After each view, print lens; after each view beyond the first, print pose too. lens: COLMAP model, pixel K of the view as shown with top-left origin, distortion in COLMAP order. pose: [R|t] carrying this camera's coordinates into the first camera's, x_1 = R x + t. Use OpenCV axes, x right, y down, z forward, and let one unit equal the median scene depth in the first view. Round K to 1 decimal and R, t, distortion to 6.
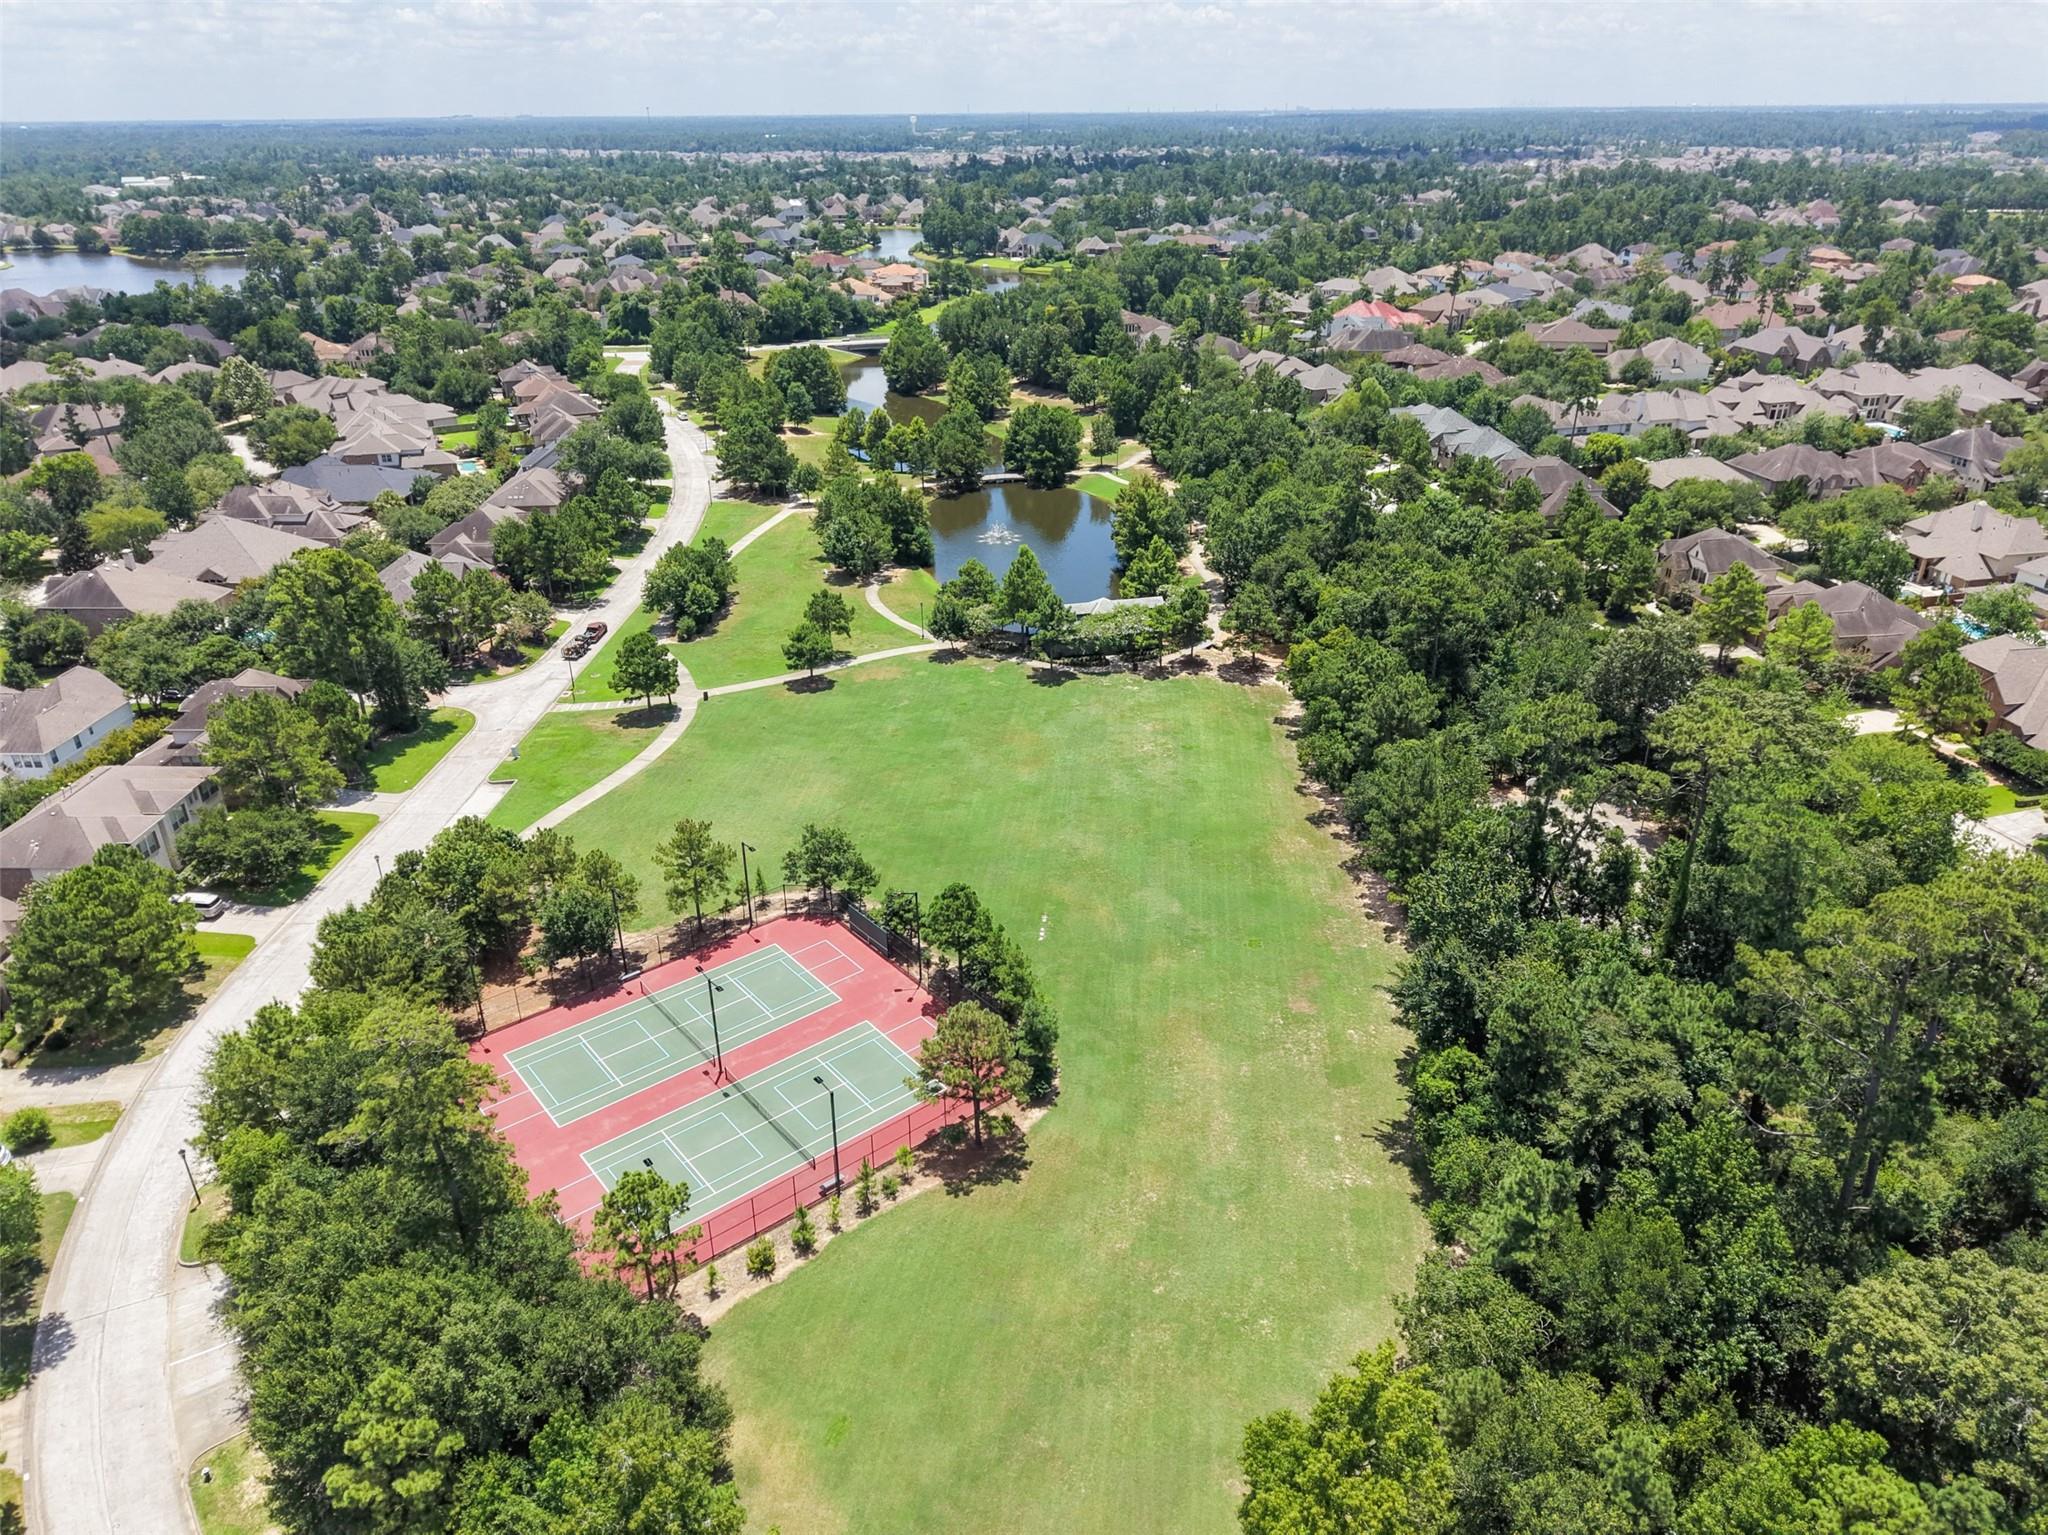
lens RADIAL K [[1388.1, 0, 1011.1], [0, 1388.1, 769.3], [0, 0, 1]] dist [0.037842, -0.000079]
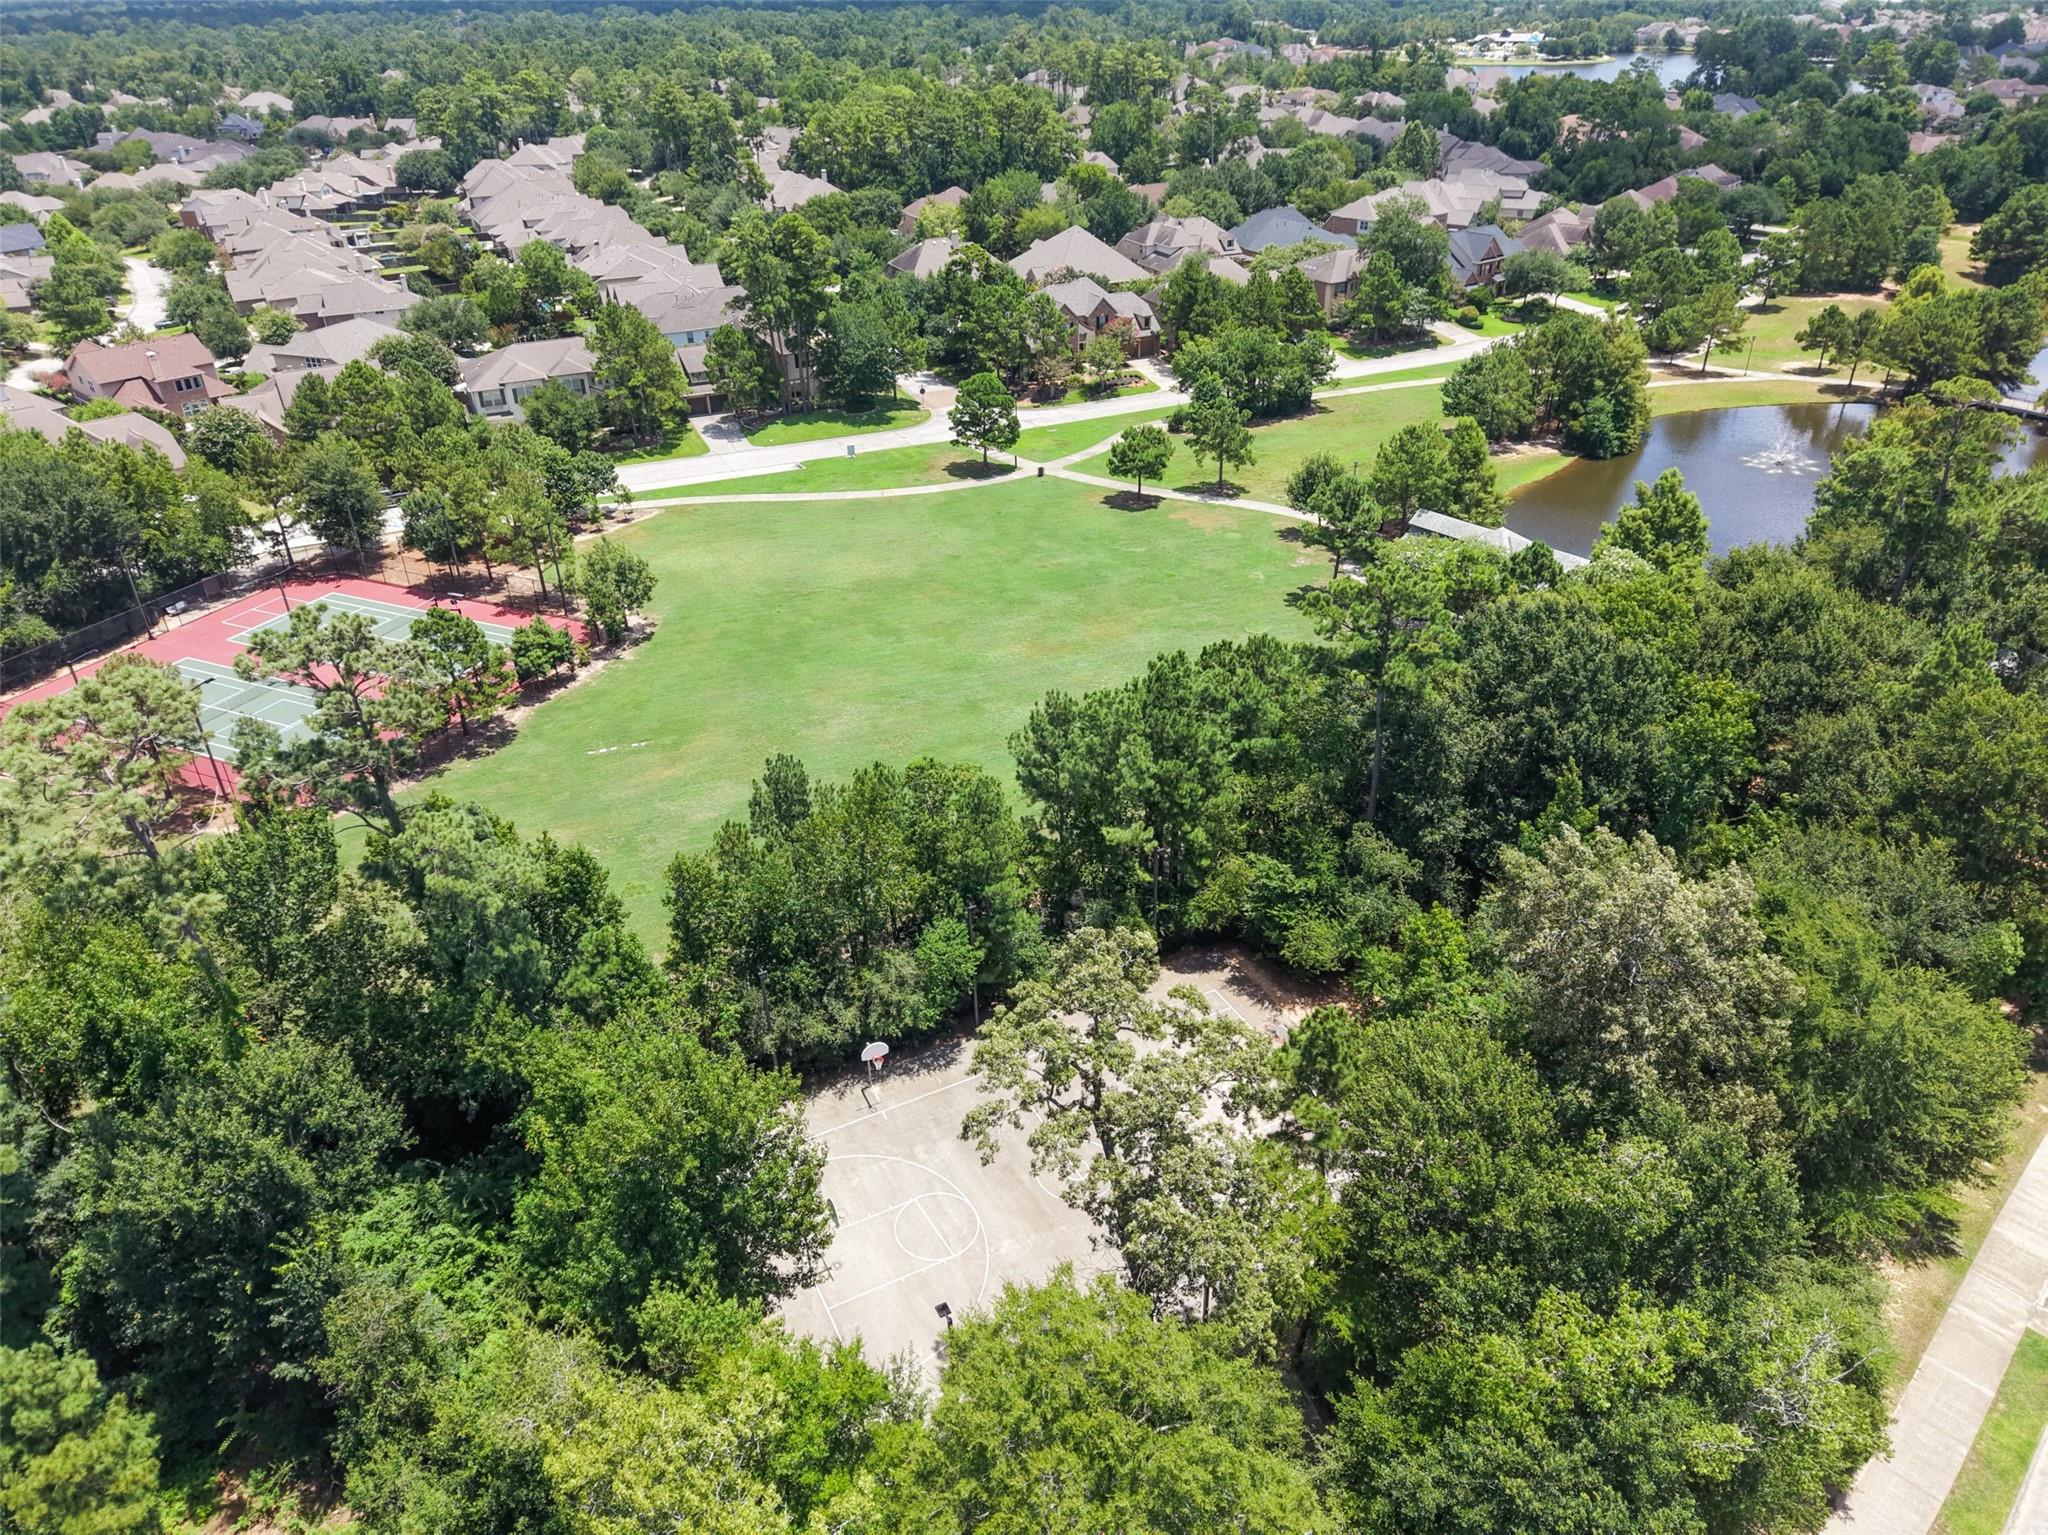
lens RADIAL K [[1368.9, 0, 1017.6], [0, 1368.9, 777.4], [0, 0, 1]] dist [-0.006218, -0.004163]
pose [[0.436840, 0.455252, -0.775833, 0.342395], [-0.368086, 0.877431, 0.307615, -0.092265], [0.820782, 0.151194, 0.550869, 0.348237]]
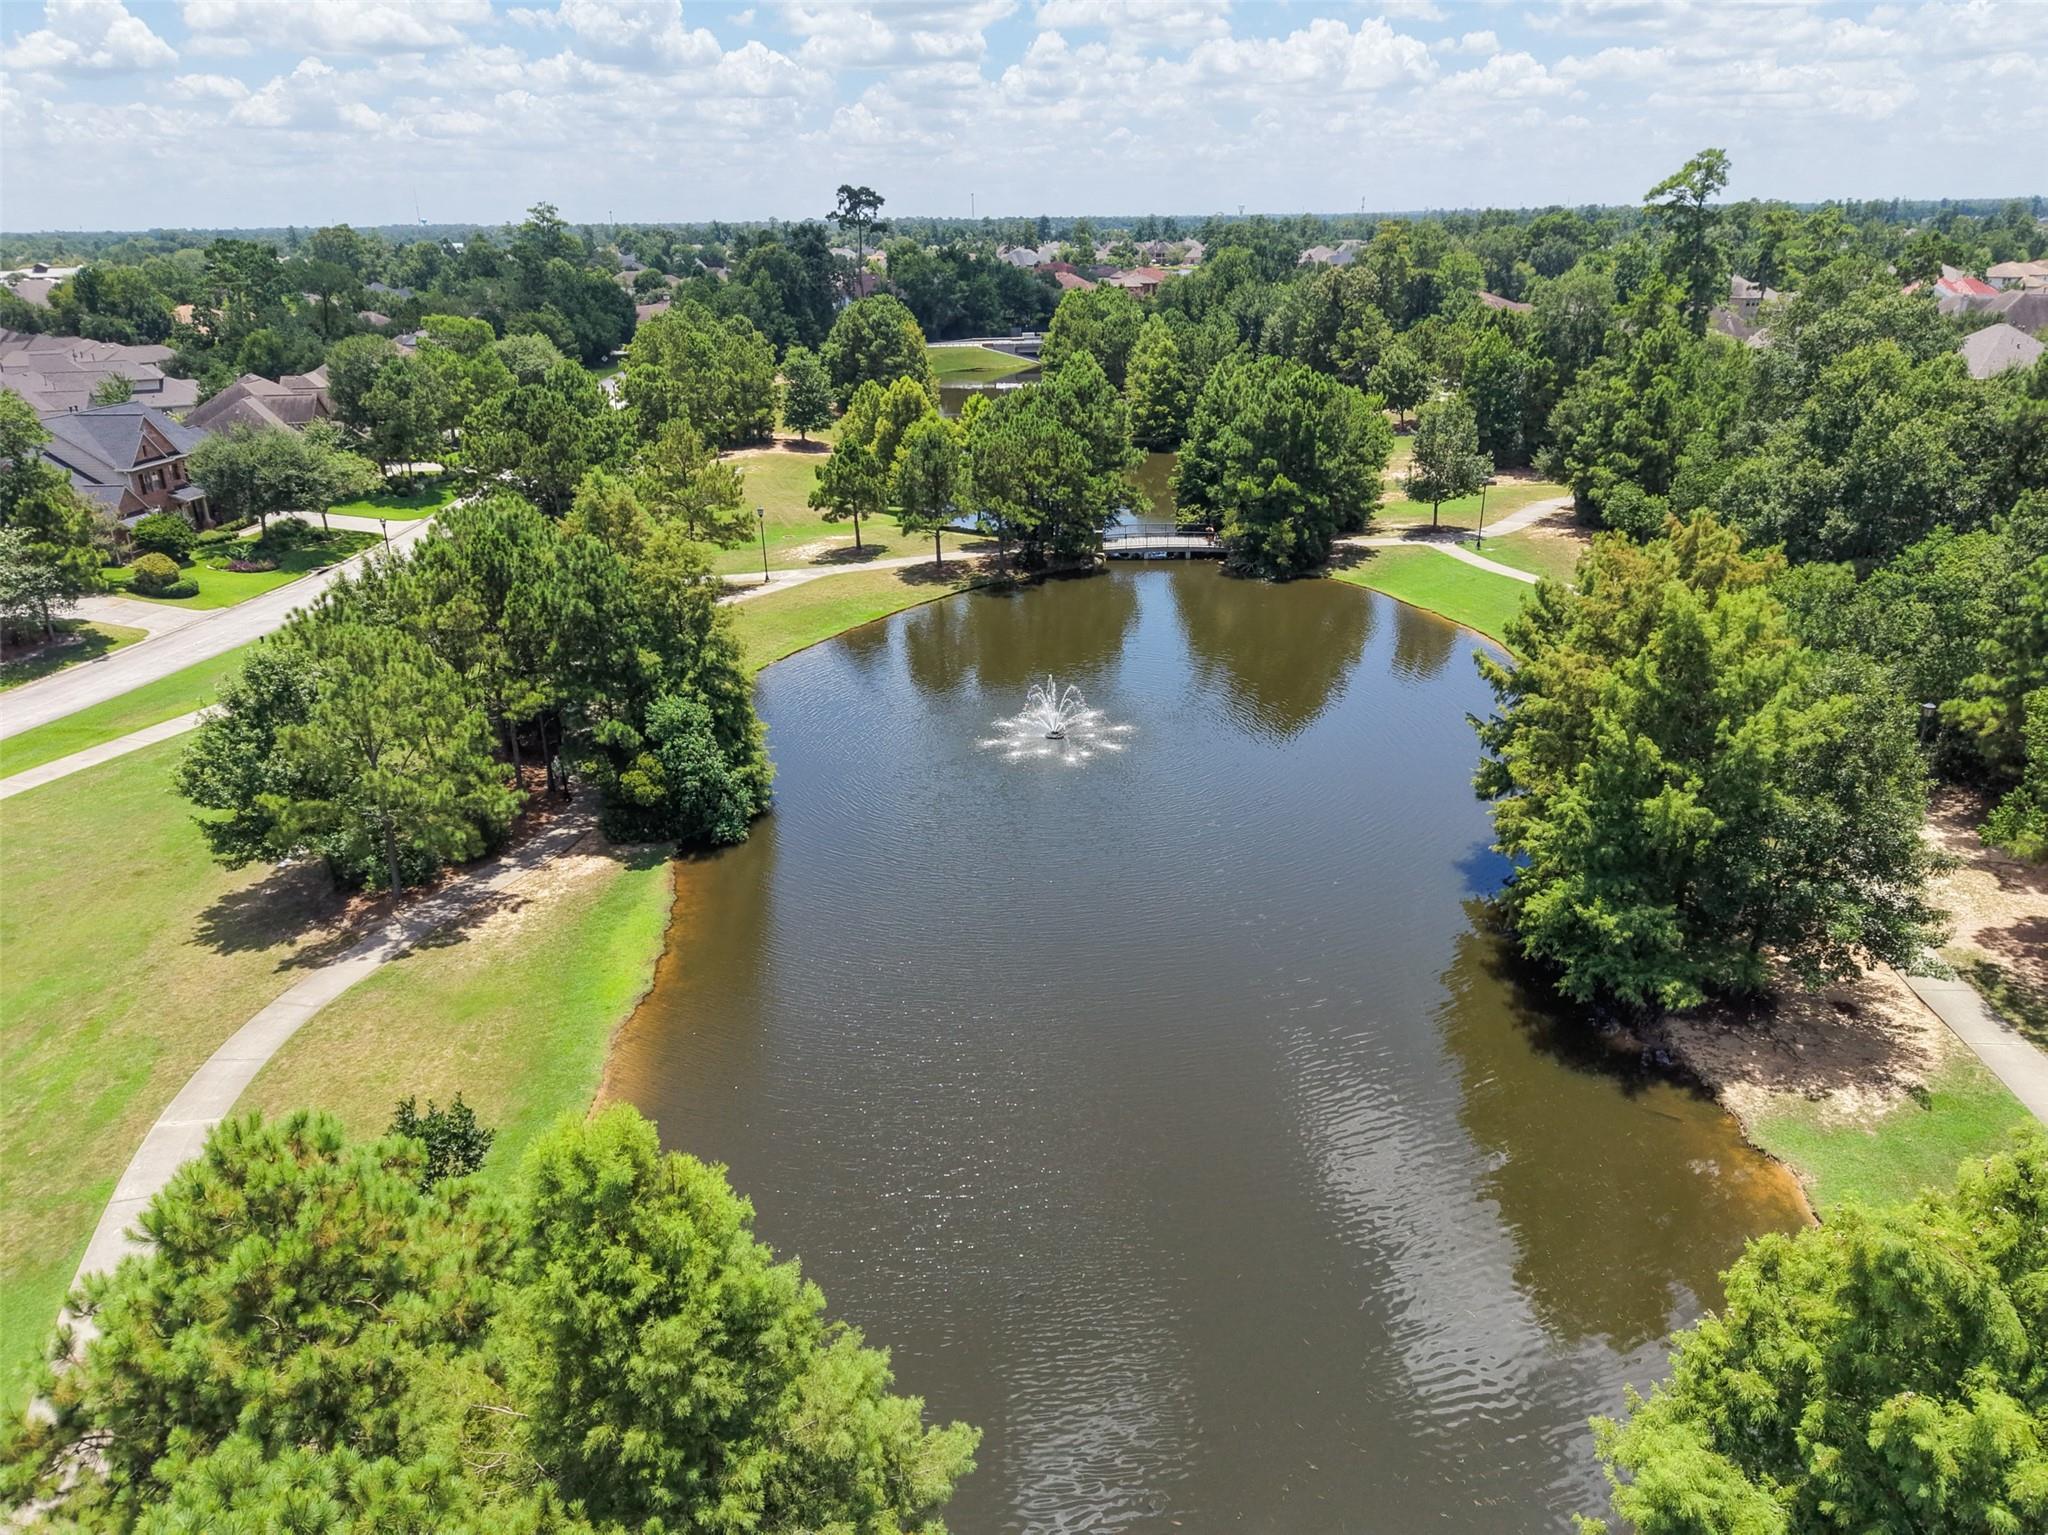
lens RADIAL K [[1368.9, 0, 1038.8], [0, 1368.9, 752.5], [0, 0, 1]] dist [-0.006218, -0.004163]
pose [[0.978448, 0.071781, -0.193613, 0.037095], [-0.086227, 0.994004, -0.067238, -0.126777], [0.187626, 0.082483, 0.978771, 0.639091]]
